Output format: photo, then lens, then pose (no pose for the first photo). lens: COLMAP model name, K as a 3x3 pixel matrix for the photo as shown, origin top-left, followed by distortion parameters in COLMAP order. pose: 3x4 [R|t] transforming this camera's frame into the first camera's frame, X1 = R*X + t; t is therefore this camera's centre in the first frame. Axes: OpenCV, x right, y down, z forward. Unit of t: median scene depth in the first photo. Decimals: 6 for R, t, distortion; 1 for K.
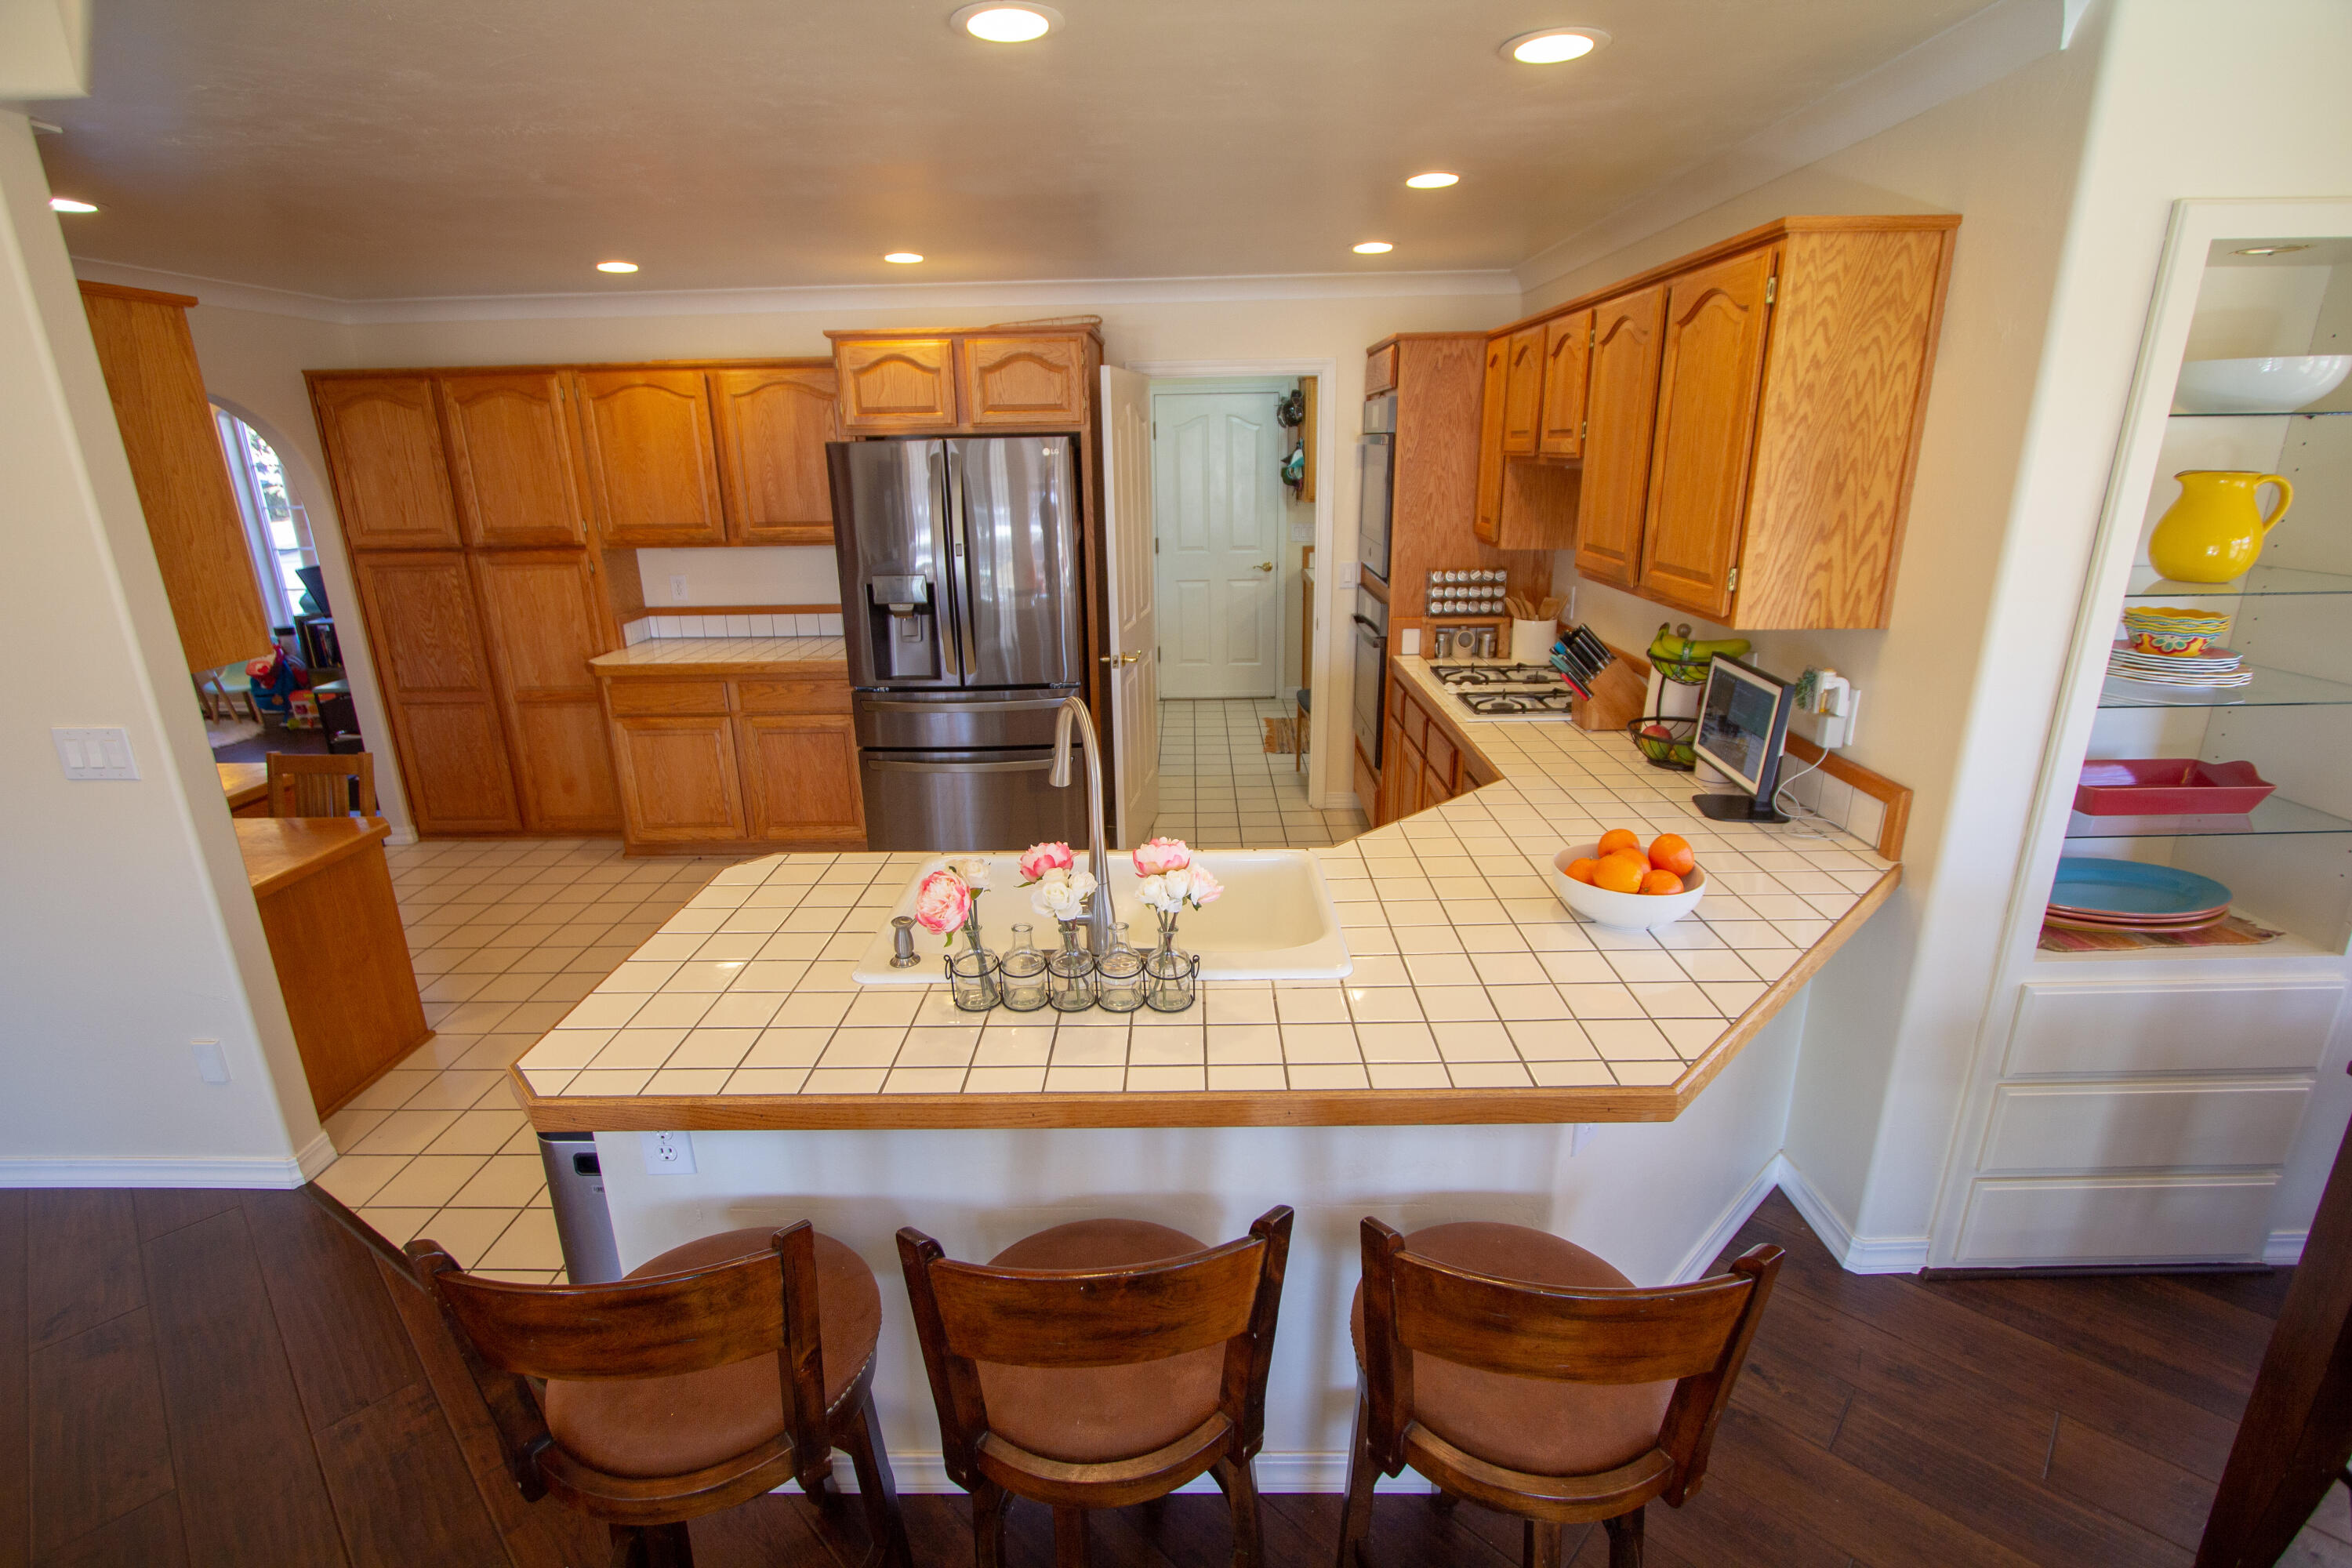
lens RADIAL K [[1075.8, 0, 1178.9], [0, 1075.8, 778.2], [0, 0, 1]] dist [-0.014042, 0.000674]
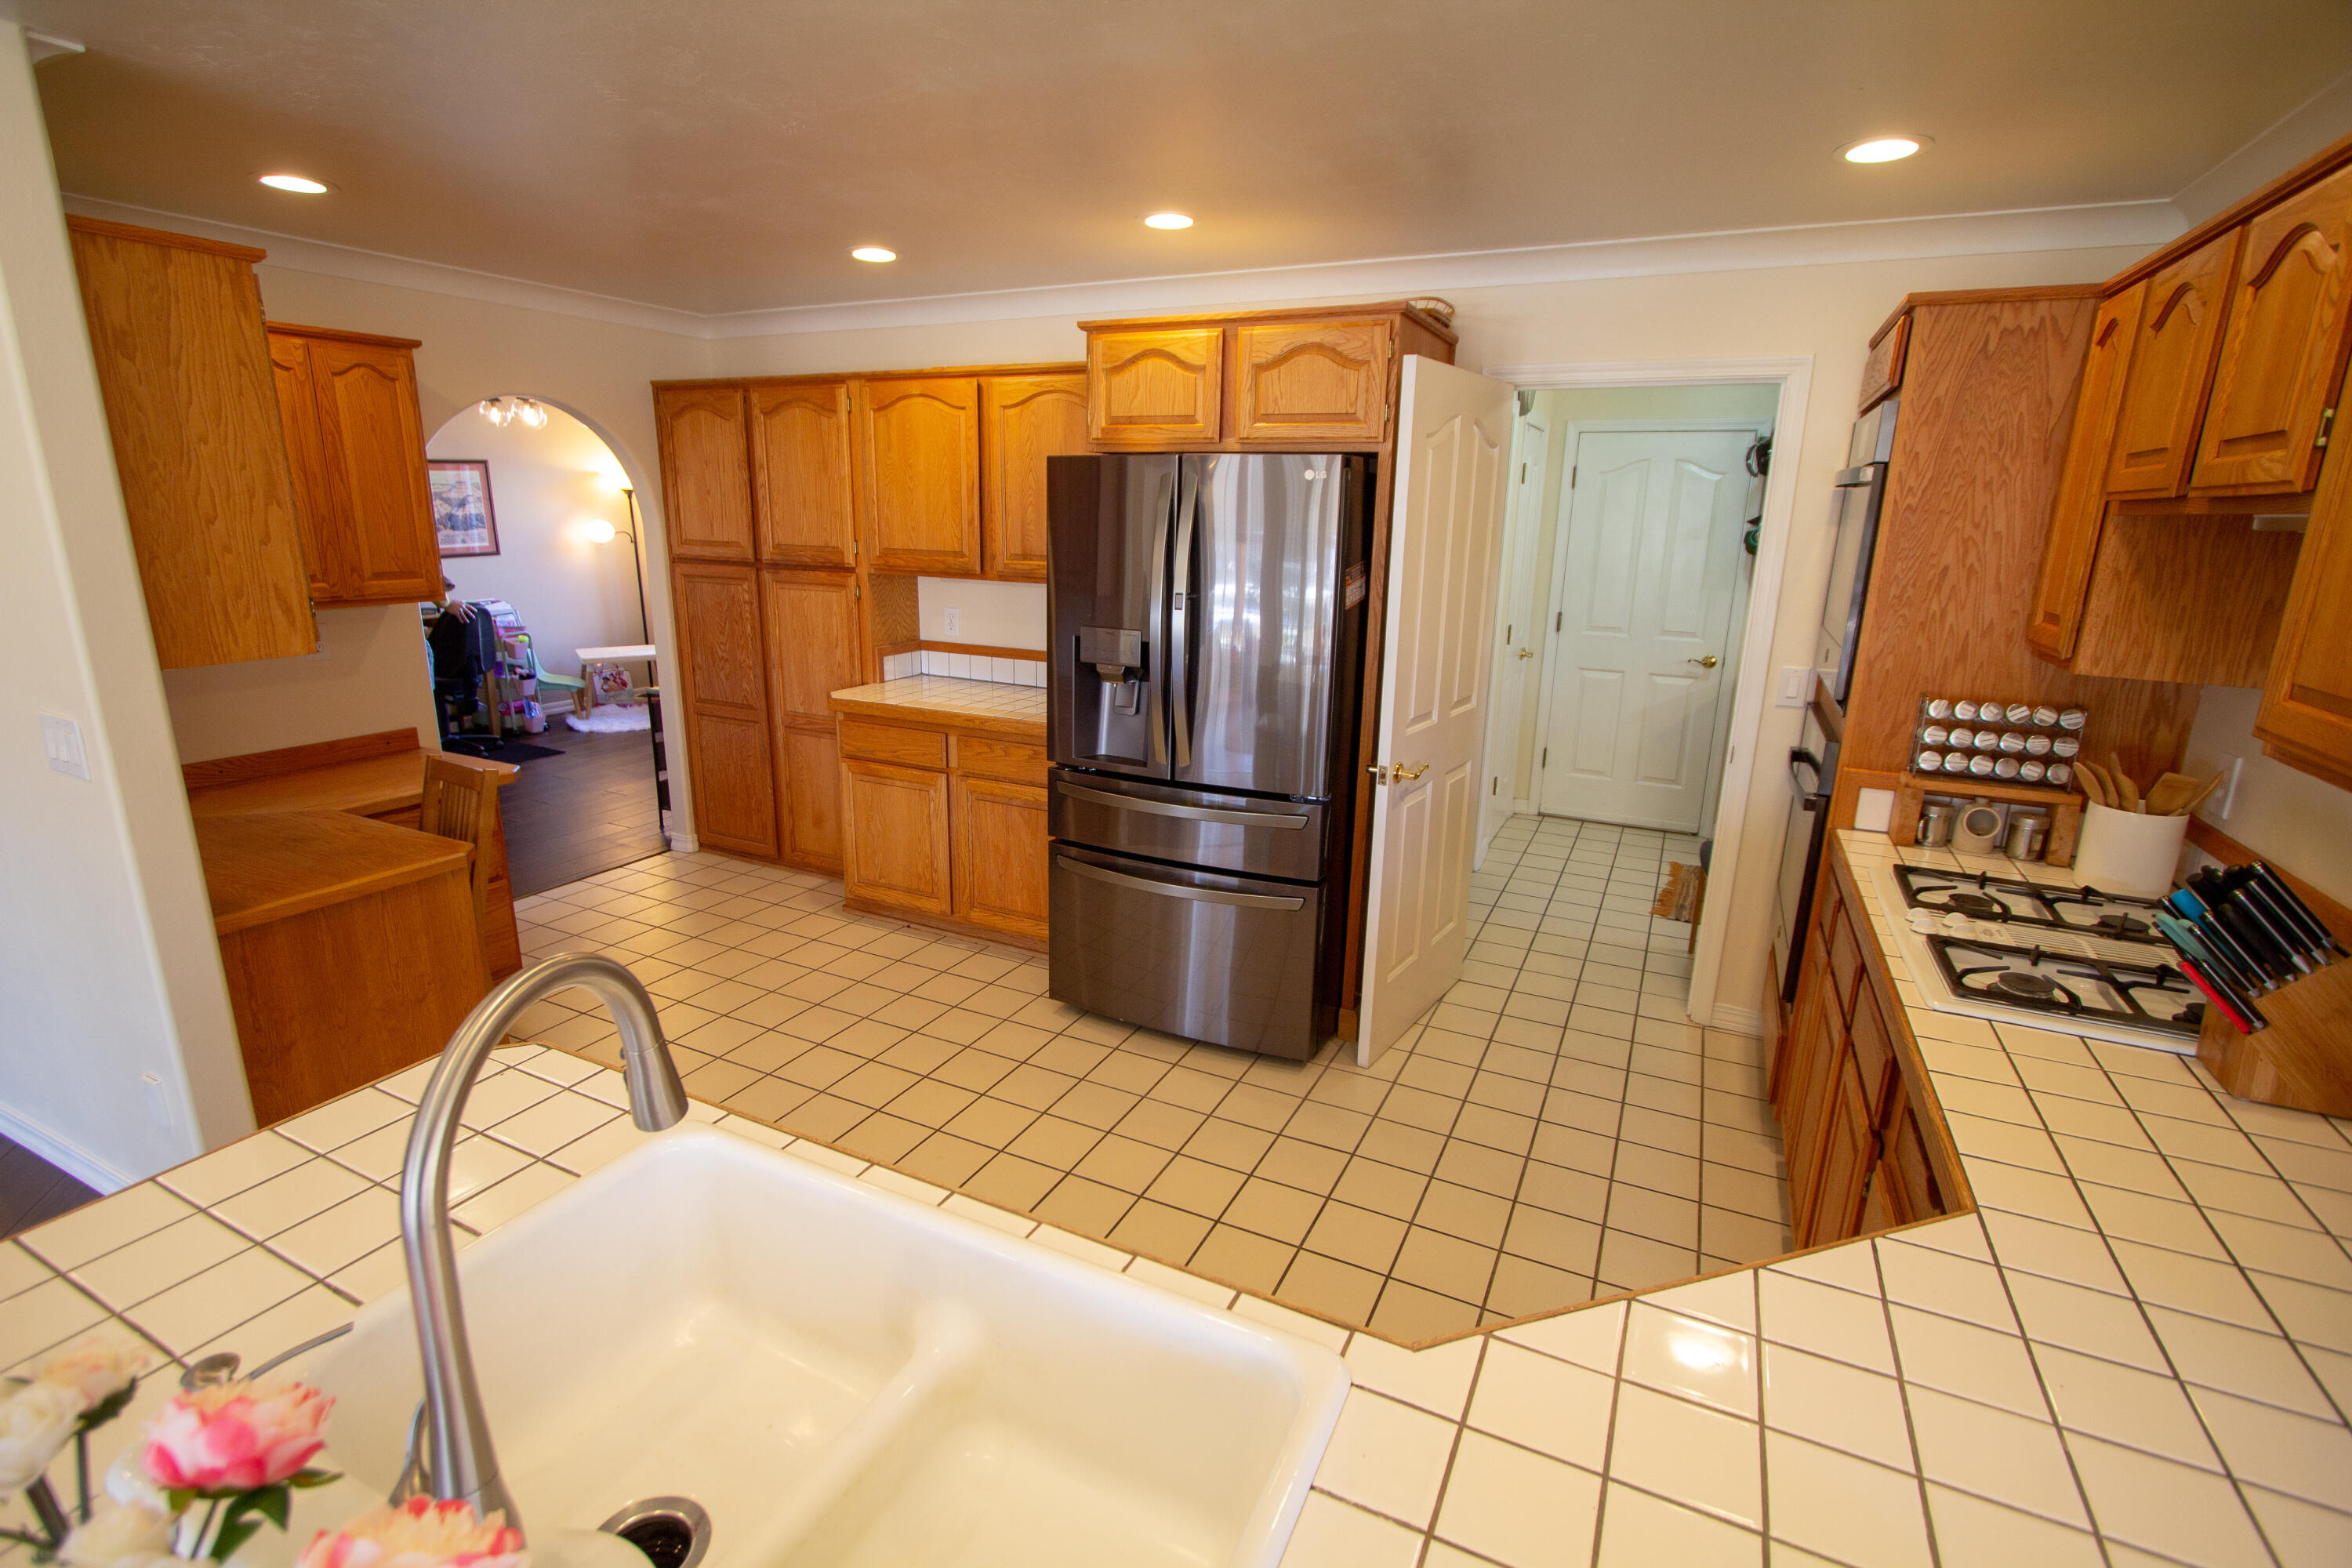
lens RADIAL K [[1075.8, 0, 1178.9], [0, 1075.8, 778.2], [0, 0, 1]] dist [-0.014042, 0.000674]
pose [[0.903498, 0.139090, -0.405394, 0.107890], [-0.161083, 0.986729, -0.020459, -0.071840], [0.397169, 0.083787, 0.913913, 0.310461]]
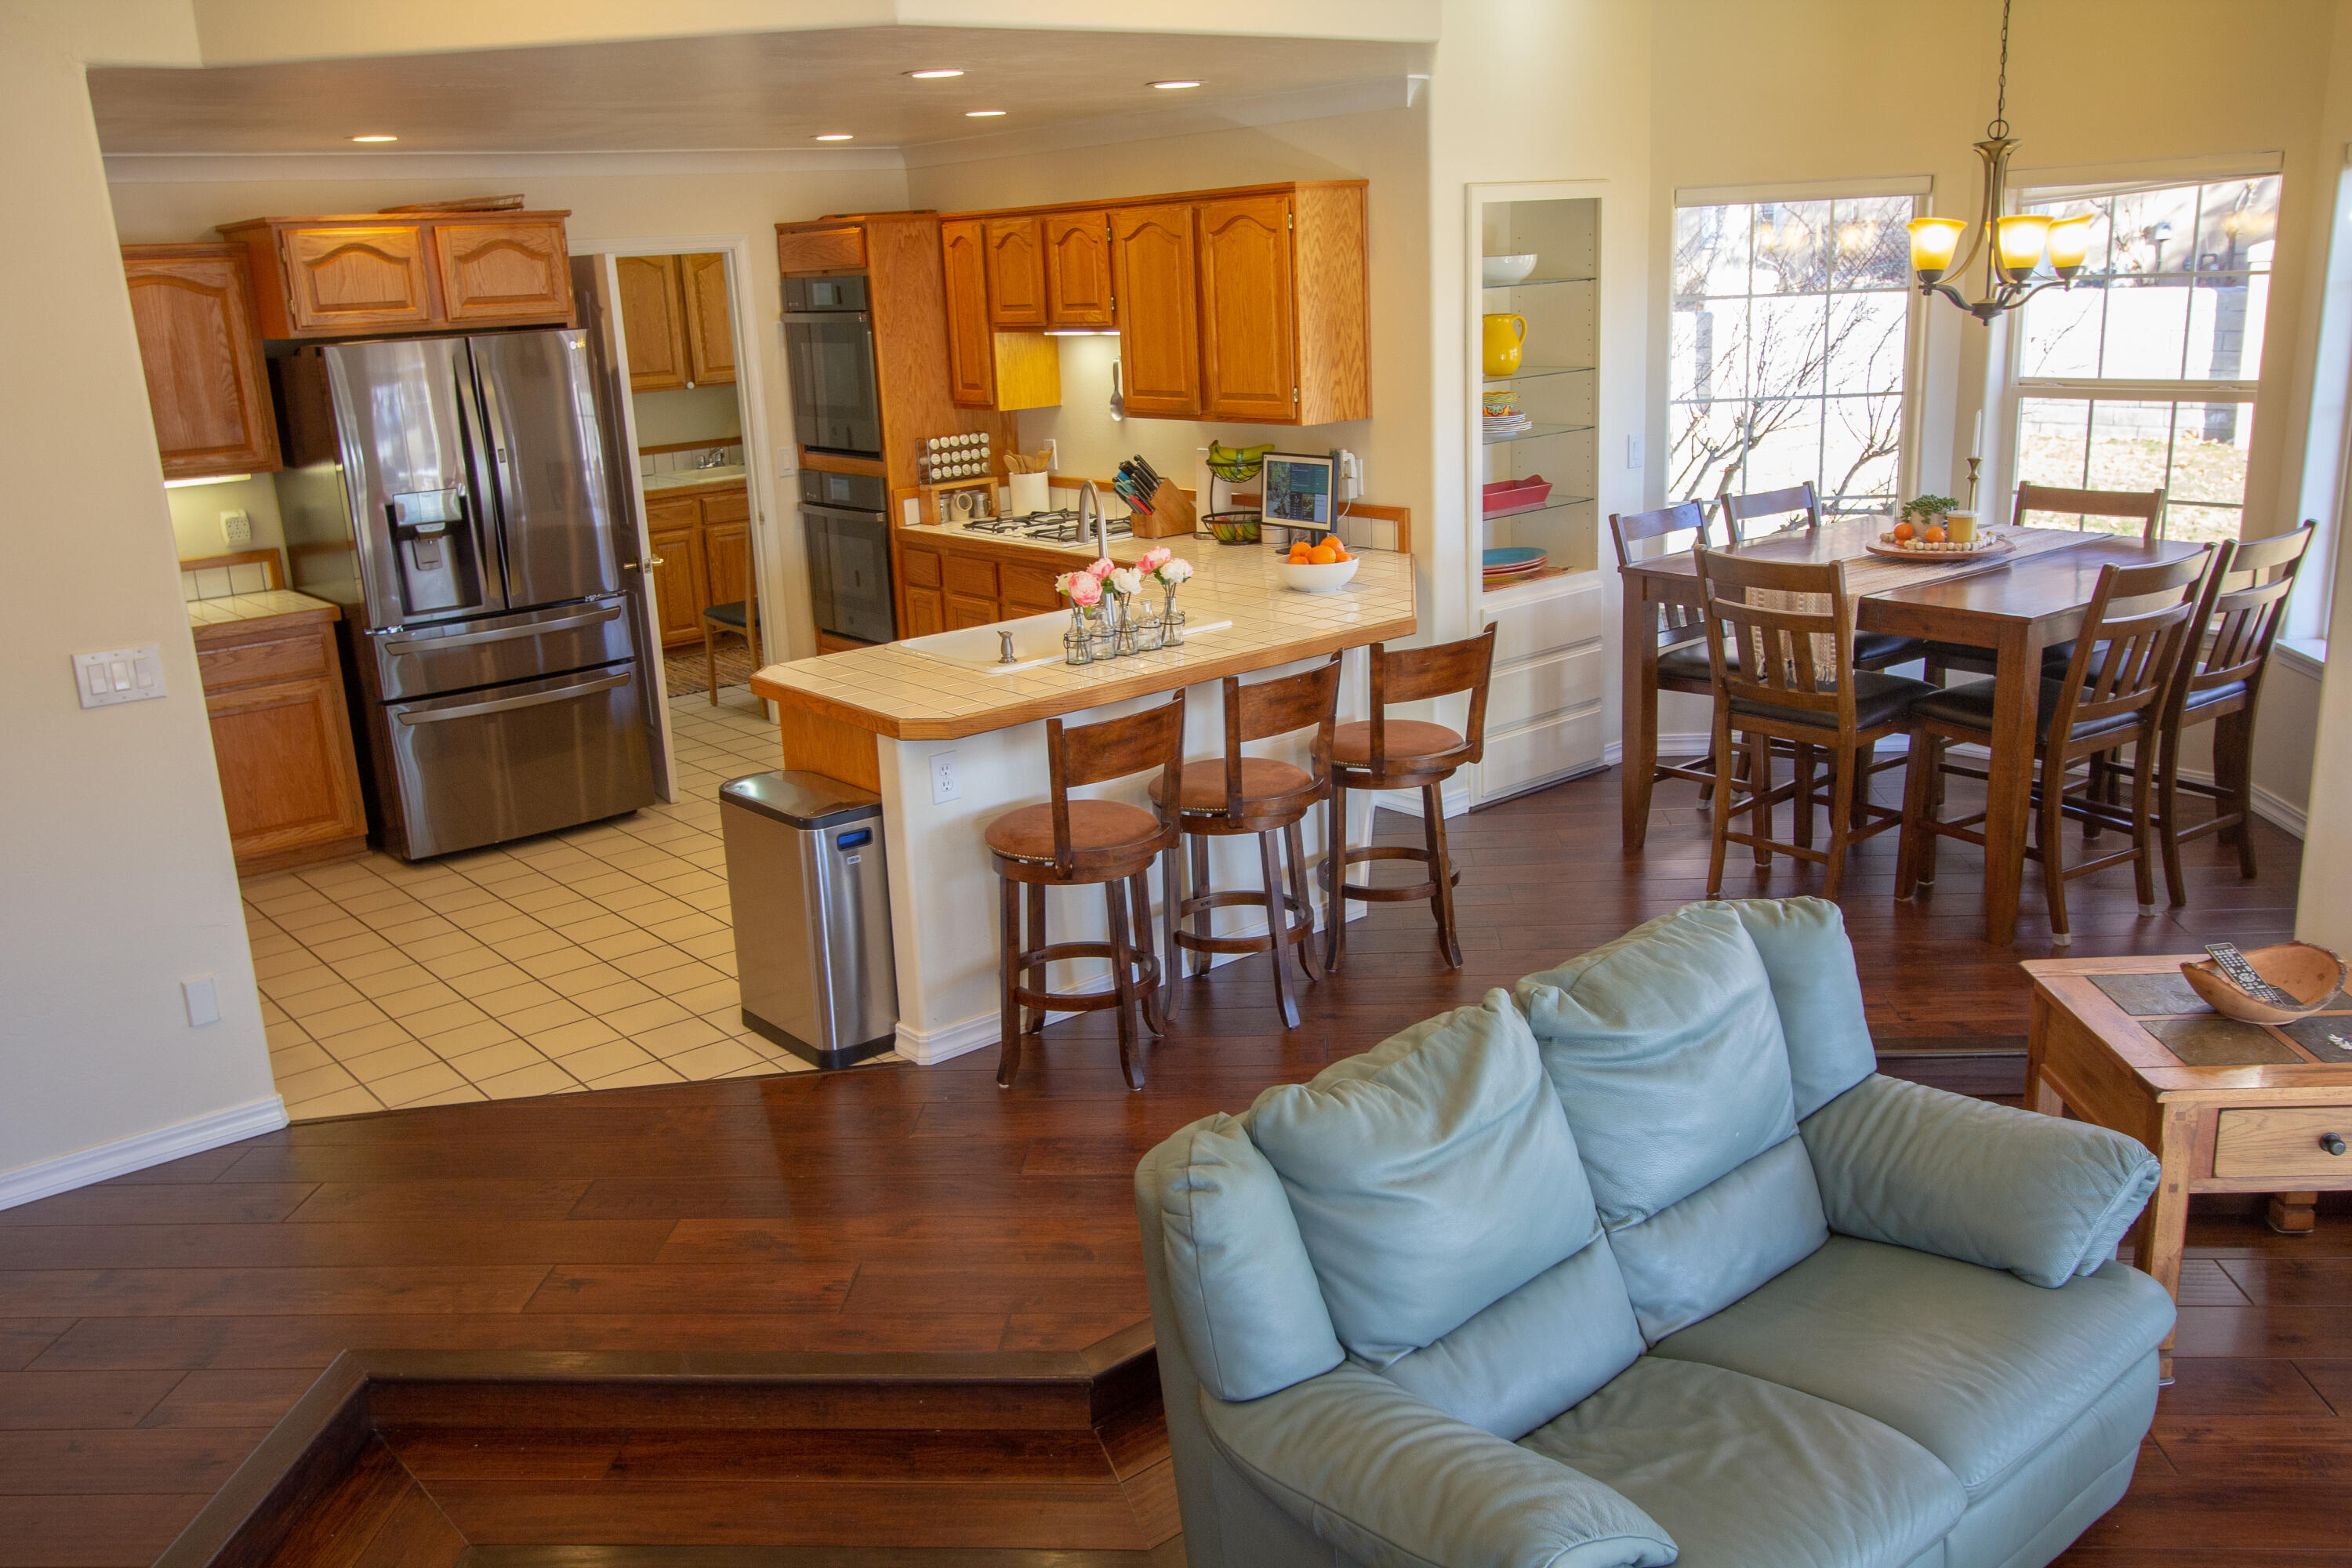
lens RADIAL K [[1918.3, 0, 1176.0], [0, 1918.3, 784.0], [0, 0, 1]] dist [0.003565, 0.000556]
pose [[0.766107, -0.192214, 0.613298, -0.771630], [0.225523, 0.973954, 0.023533, 0.140860], [-0.601847, 0.120284, 0.789501, -0.560965]]
